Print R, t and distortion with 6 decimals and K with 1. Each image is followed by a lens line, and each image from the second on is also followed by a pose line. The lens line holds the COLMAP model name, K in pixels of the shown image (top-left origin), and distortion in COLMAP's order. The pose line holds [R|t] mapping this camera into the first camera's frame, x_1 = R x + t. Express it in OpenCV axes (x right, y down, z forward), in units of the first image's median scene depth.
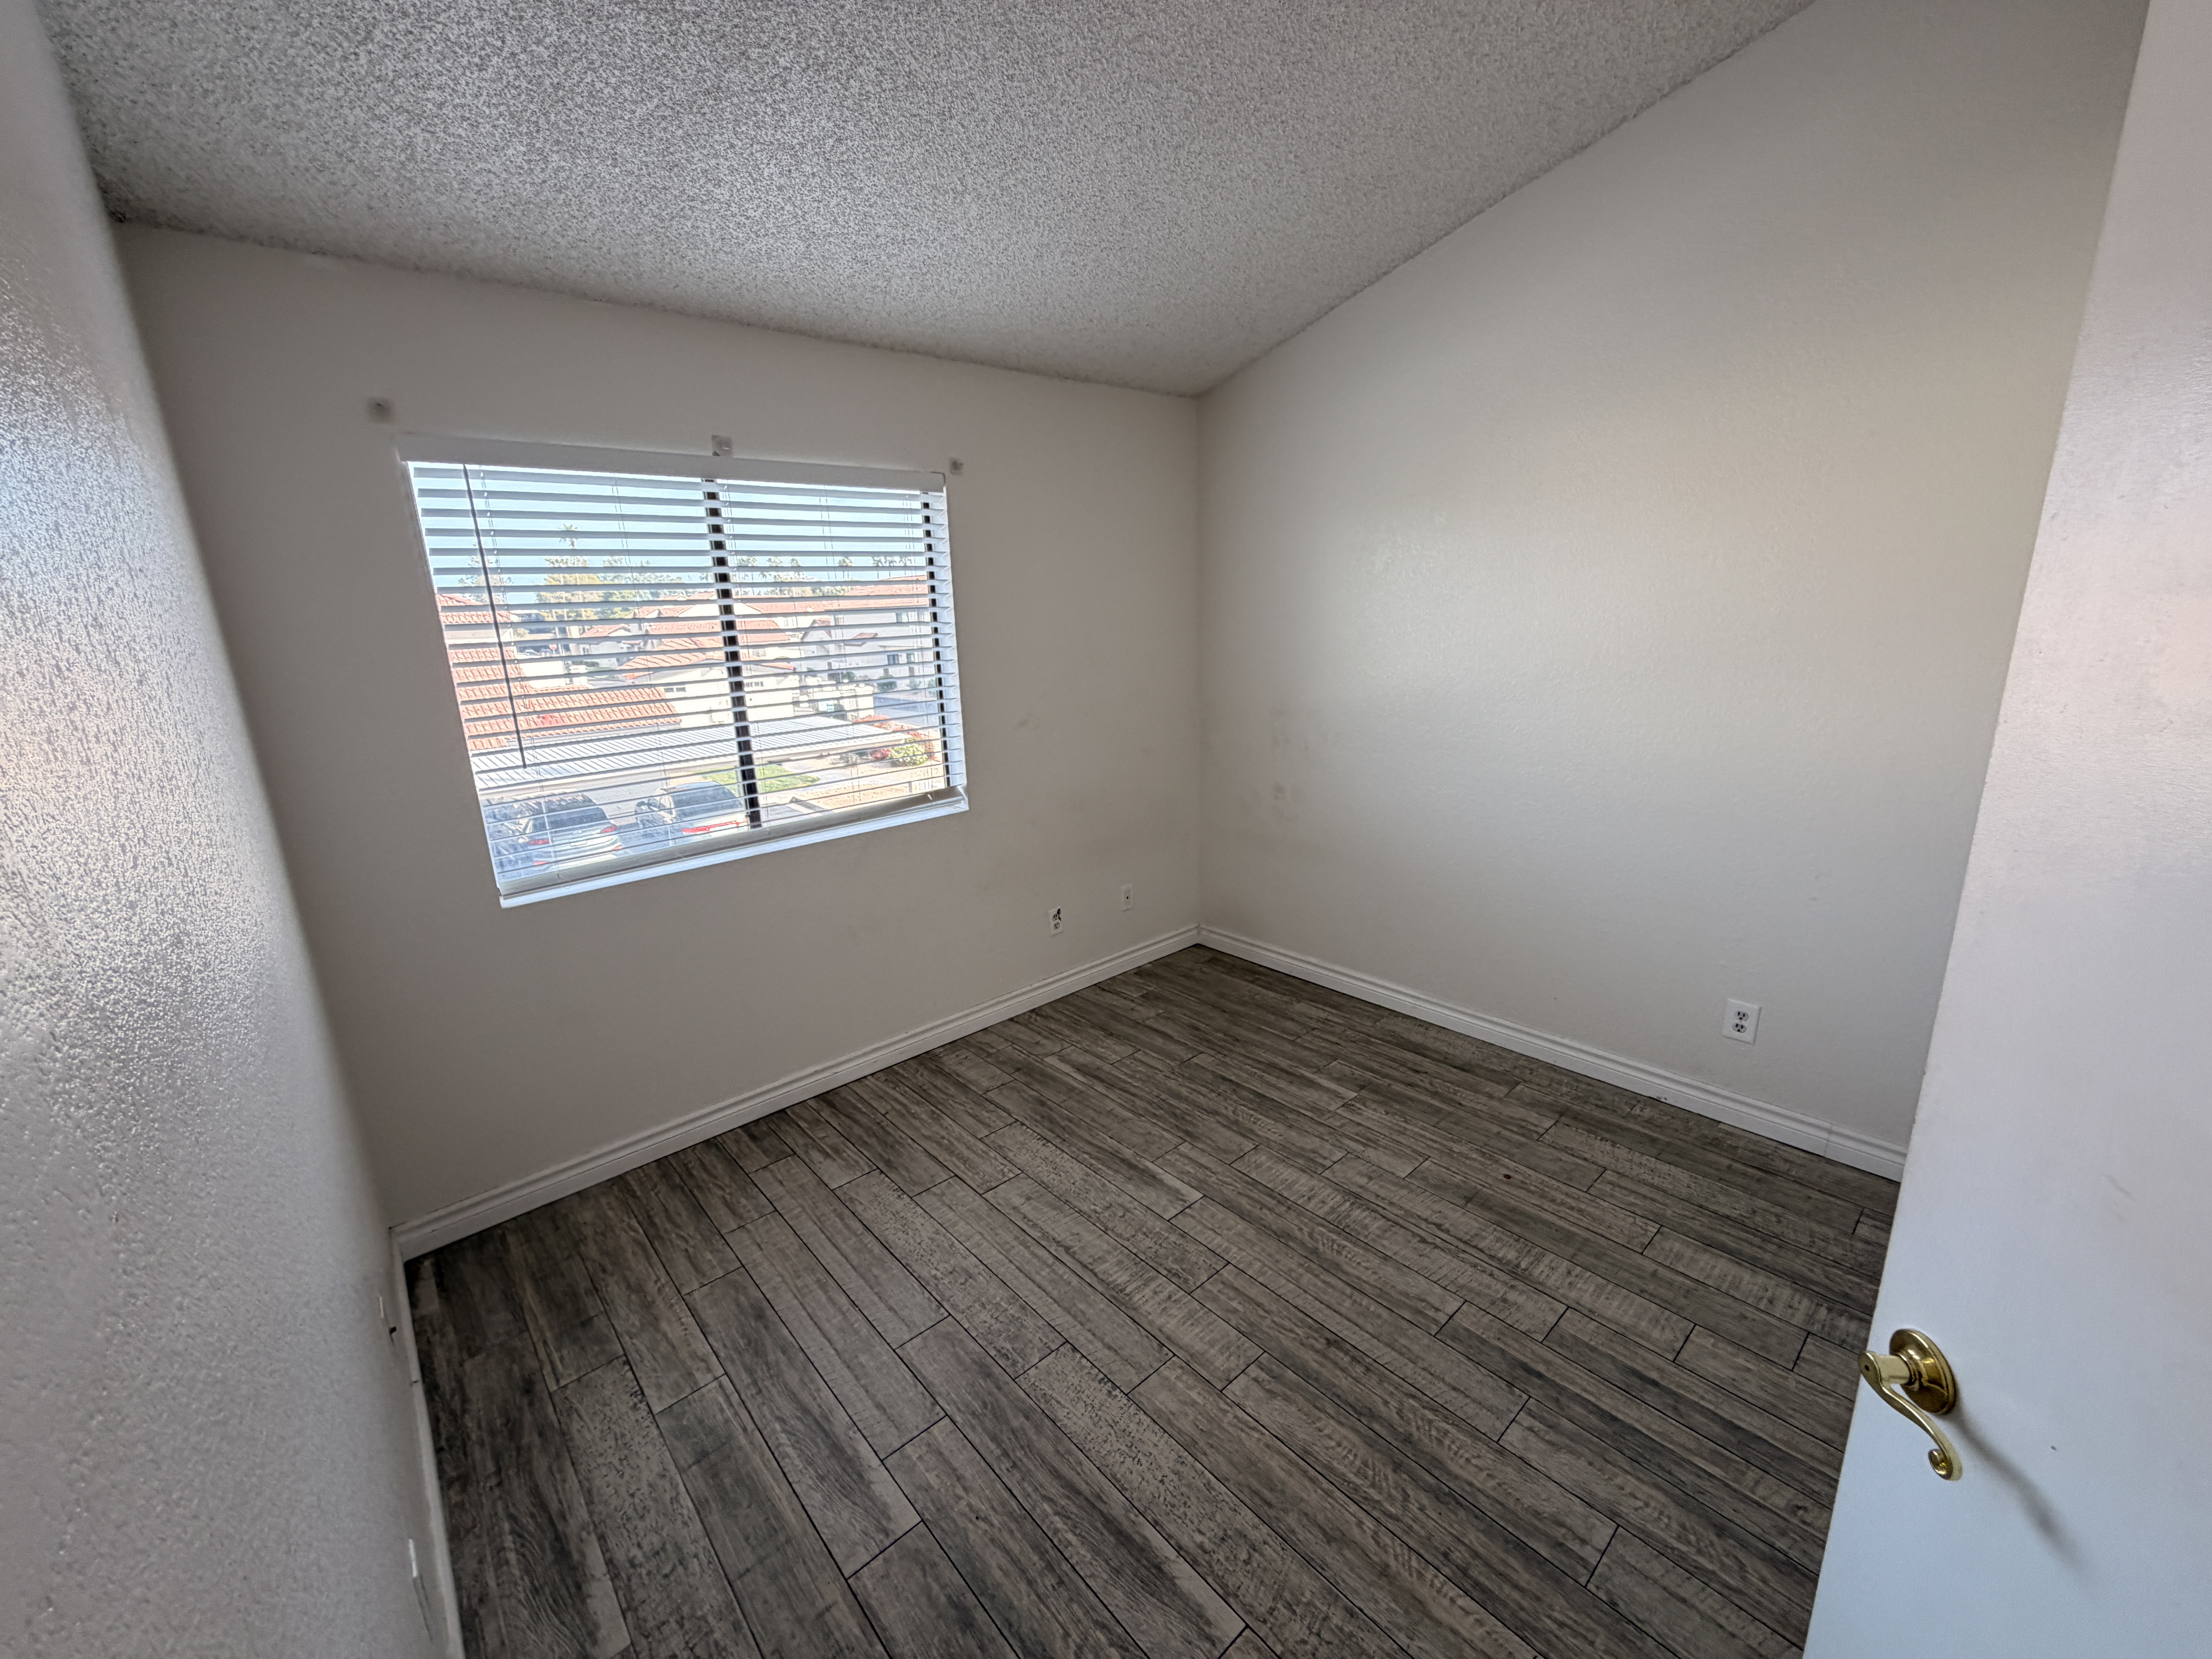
lens RADIAL K [[881.7, 0, 1107.4], [0, 881.7, 834.7], [0, 0, 1]] dist [0.001376, -0.000805]
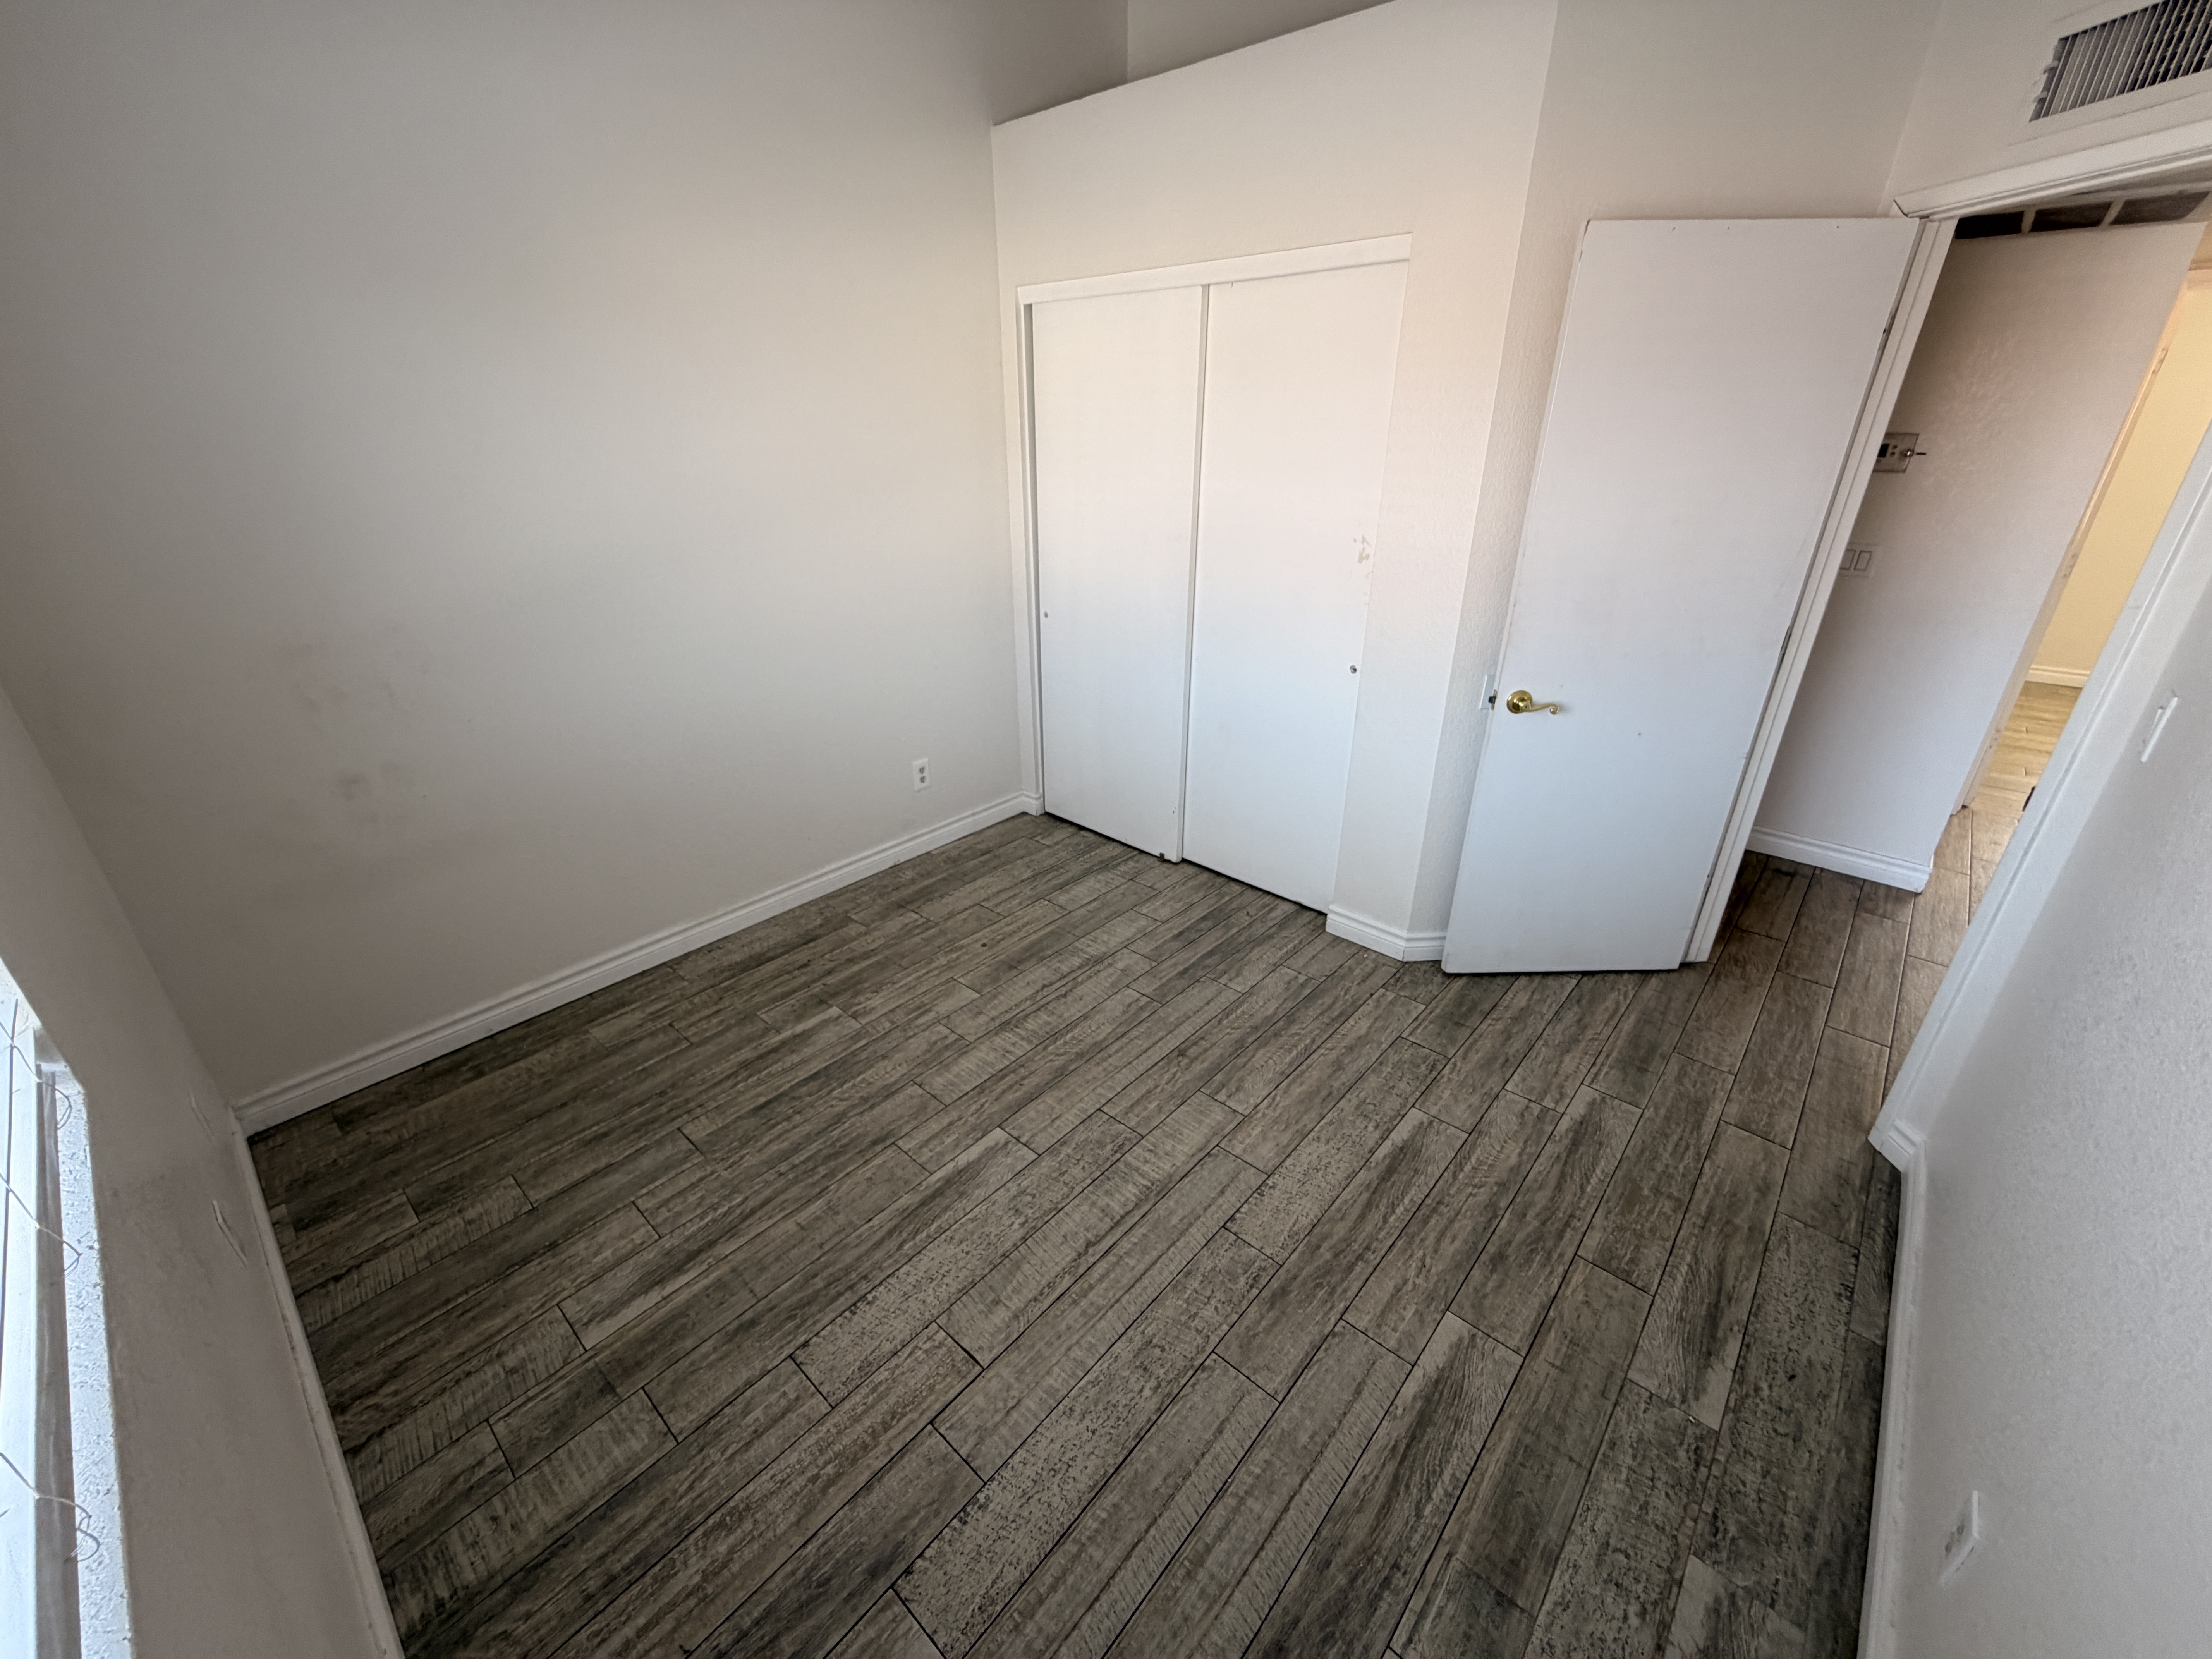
lens RADIAL K [[881.7, 0, 1096.8], [0, 881.7, 822.3], [0, 0, 1]] dist [0.001376, -0.000805]
pose [[-0.104085, -0.378142, 0.919878, -0.682793], [0.260637, 0.882207, 0.392148, -0.216758], [-0.959810, 0.280571, 0.006733, 0.899275]]
